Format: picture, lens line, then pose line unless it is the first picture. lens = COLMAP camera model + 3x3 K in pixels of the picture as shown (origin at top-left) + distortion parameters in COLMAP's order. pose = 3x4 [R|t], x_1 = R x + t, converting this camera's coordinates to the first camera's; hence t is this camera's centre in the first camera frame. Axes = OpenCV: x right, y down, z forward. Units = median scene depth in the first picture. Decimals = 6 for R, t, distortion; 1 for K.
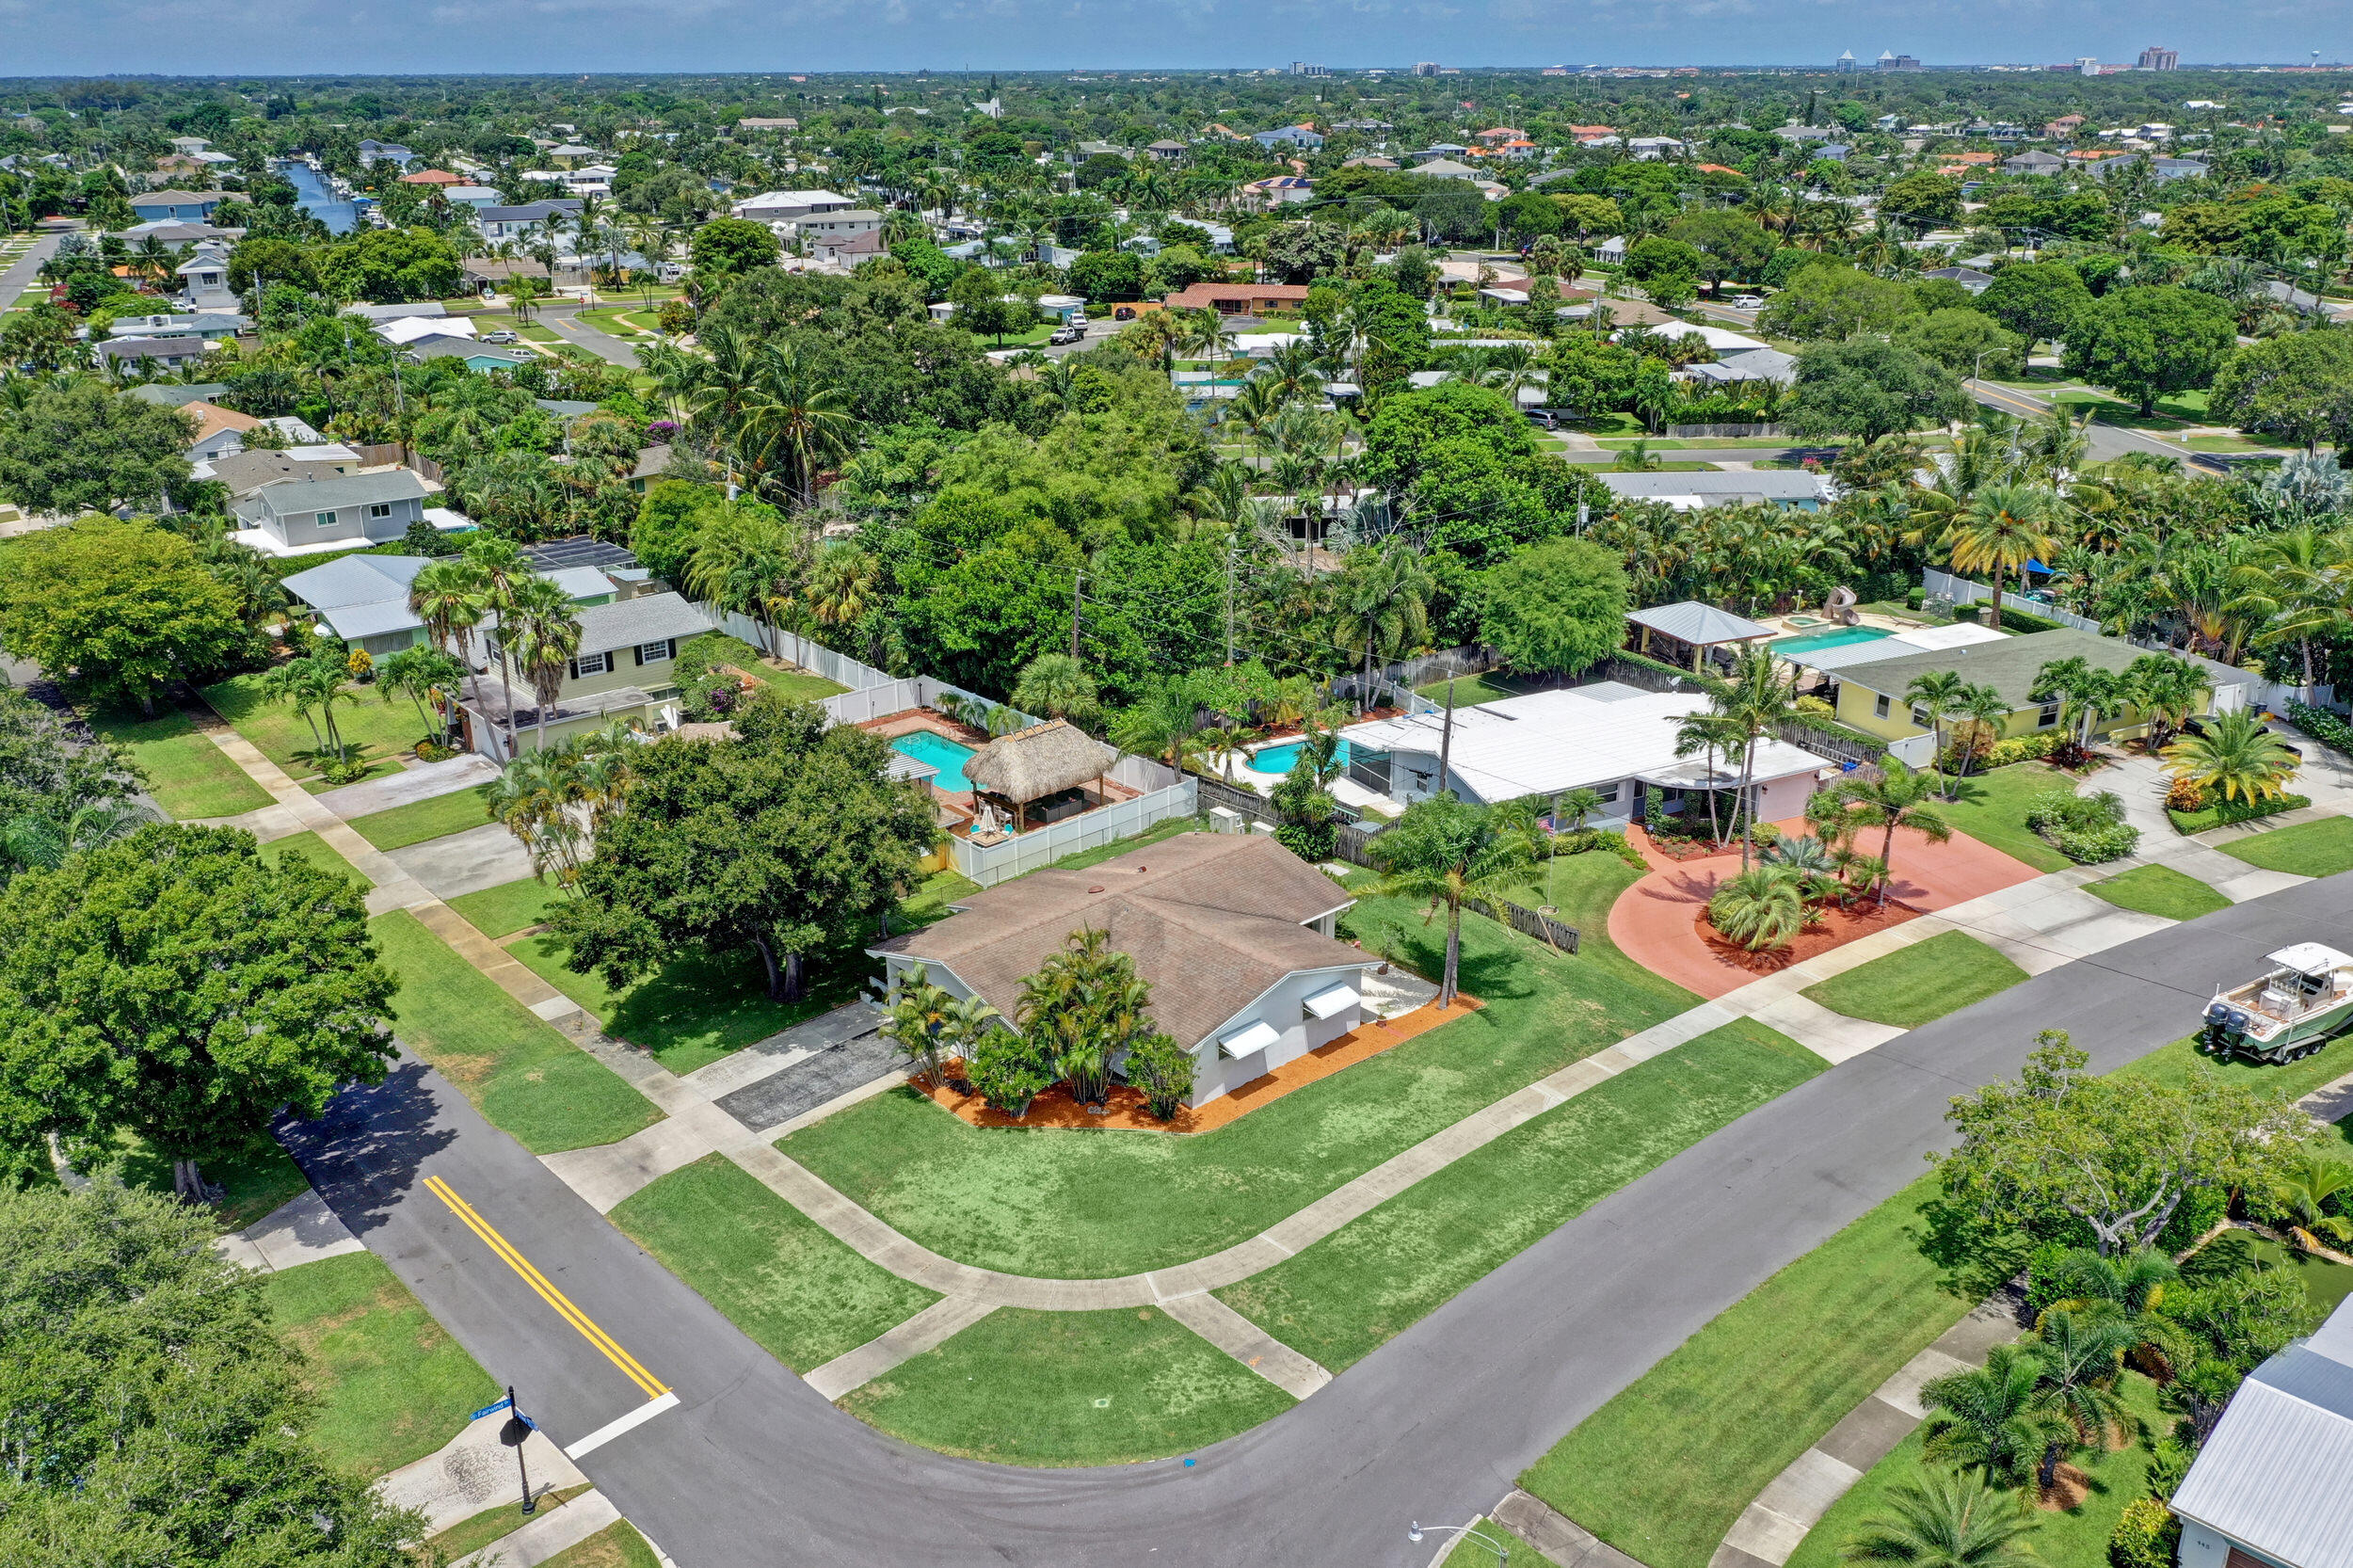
lens RADIAL K [[1898.0, 0, 1176.5], [0, 1898.0, 784.0], [0, 0, 1]] dist [-0.004128, 0.004005]
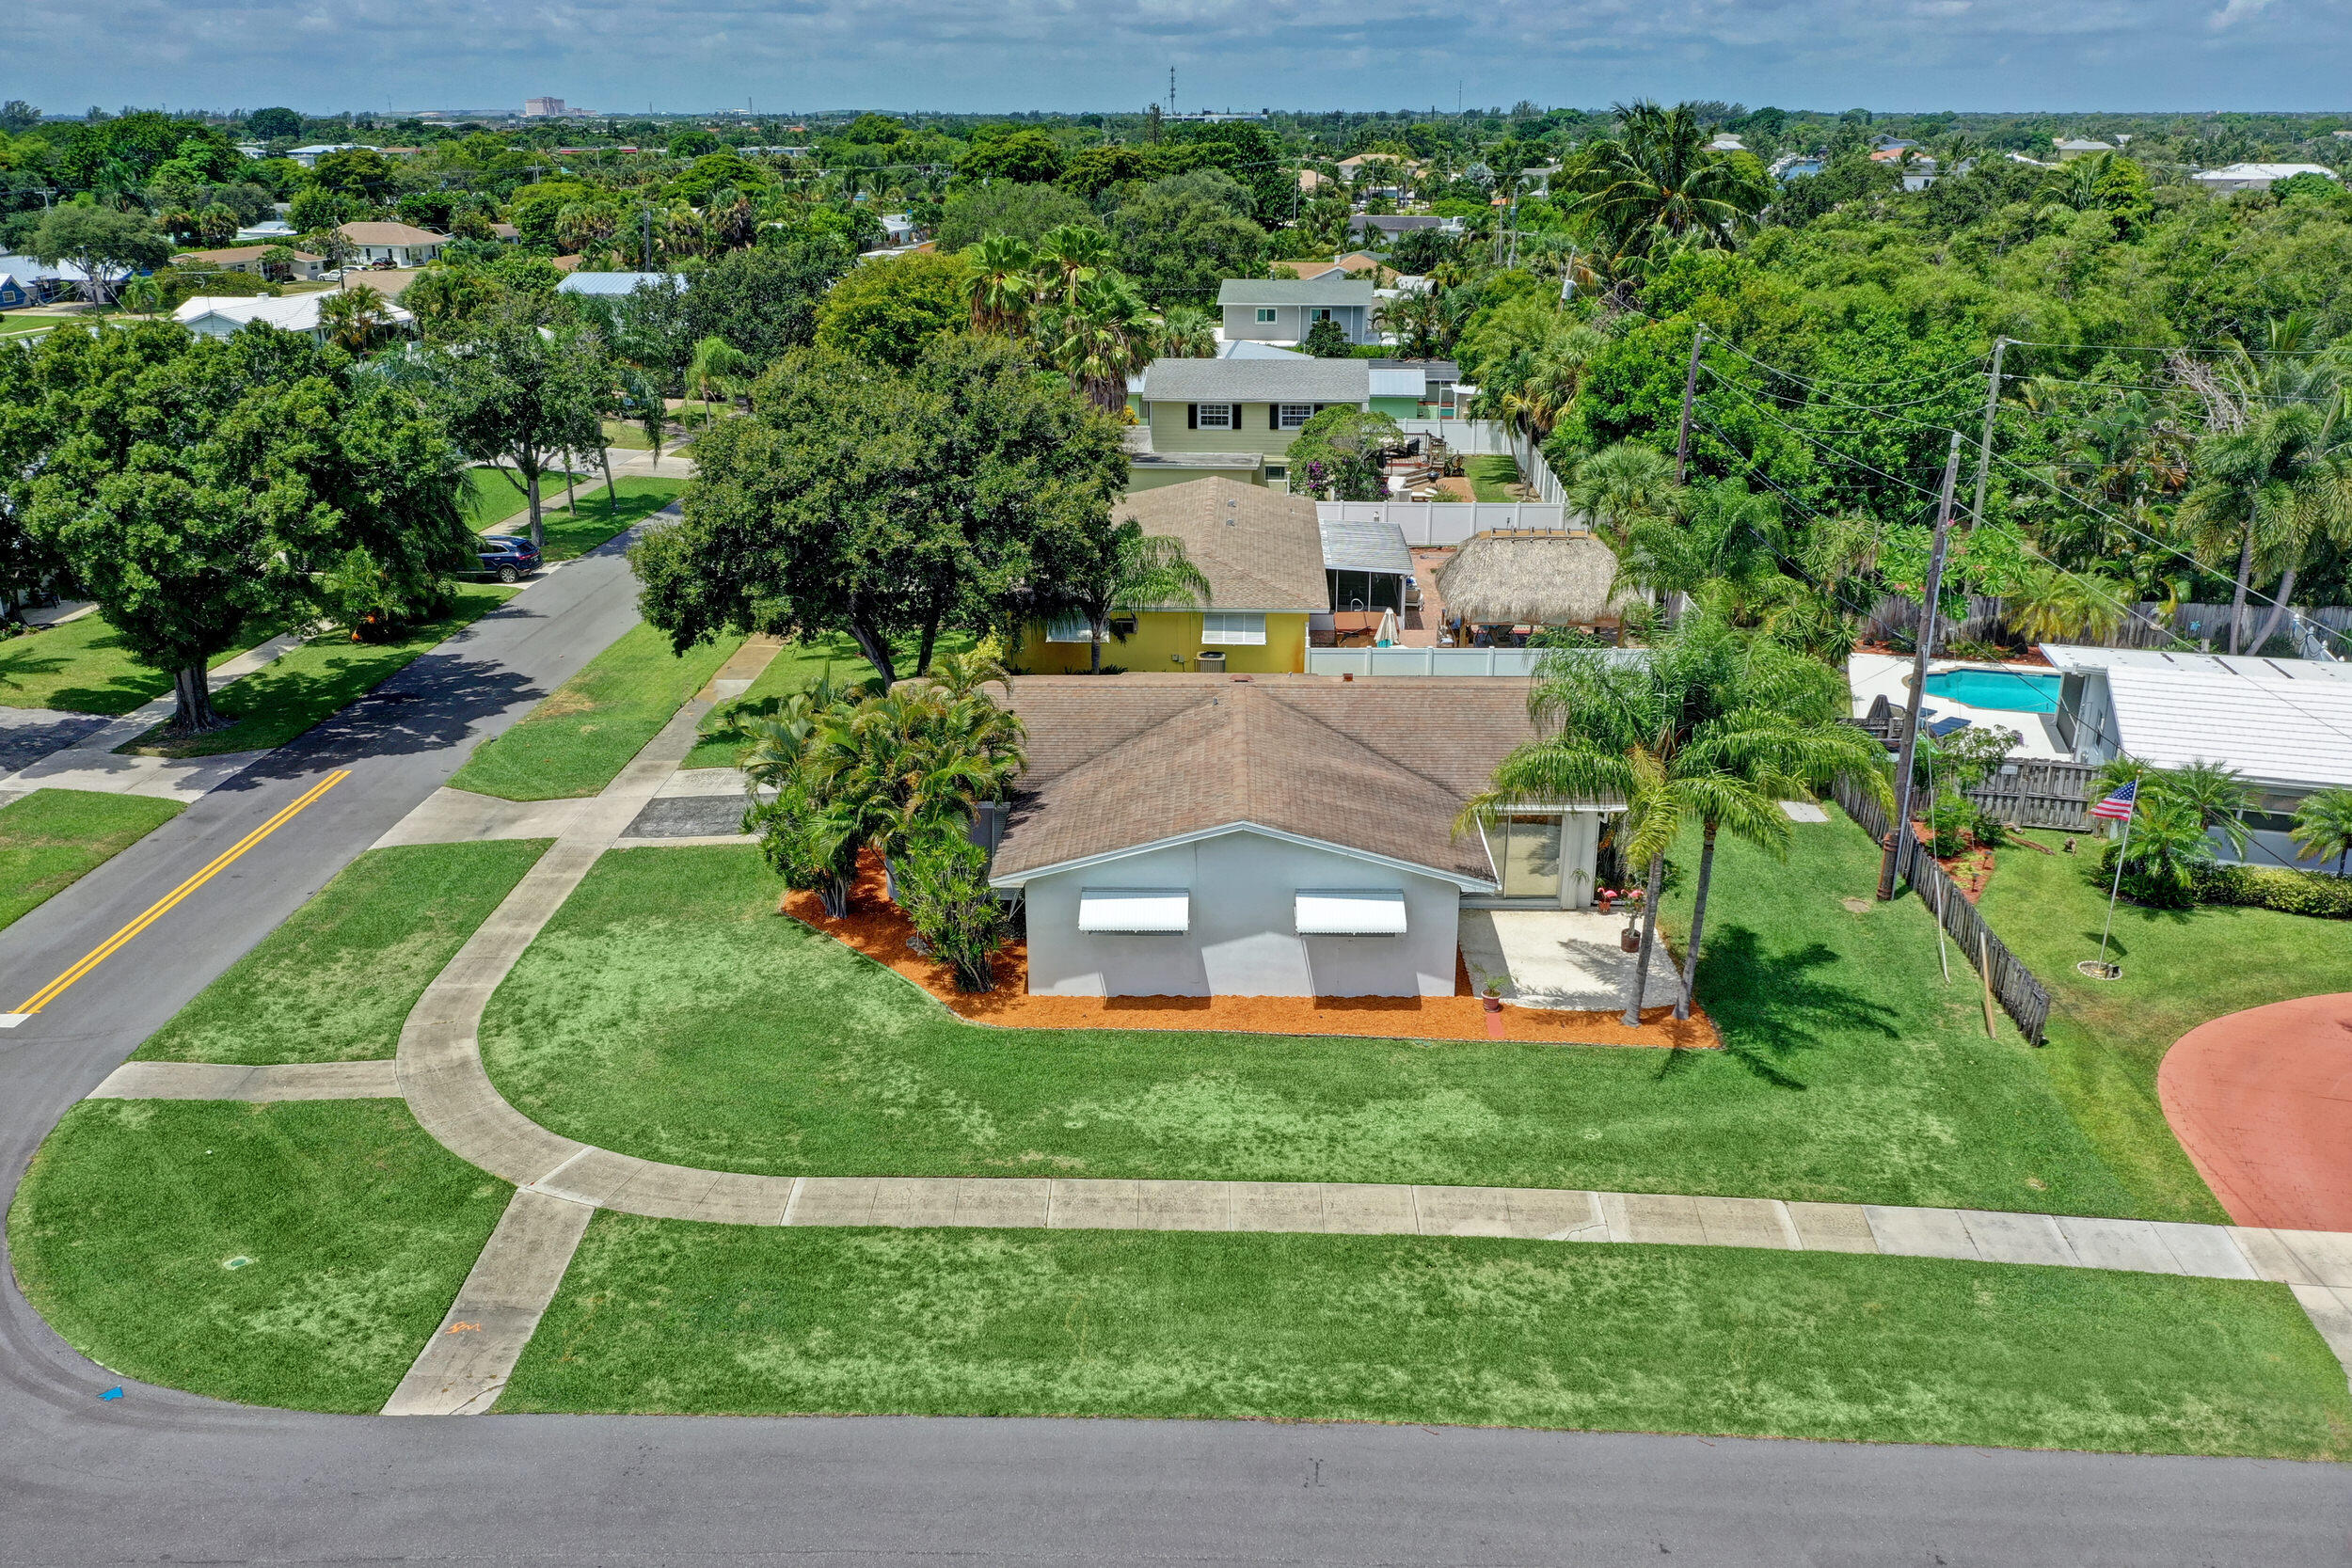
lens RADIAL K [[1866.9, 0, 1170.7], [0, 1866.9, 786.6], [0, 0, 1]] dist [-0.004301, 0.003095]
pose [[0.713609, 0.240735, -0.657882, 0.381289], [-0.249232, 0.964903, 0.082738, 0.047006], [0.654710, 0.104923, 0.748563, 0.551052]]
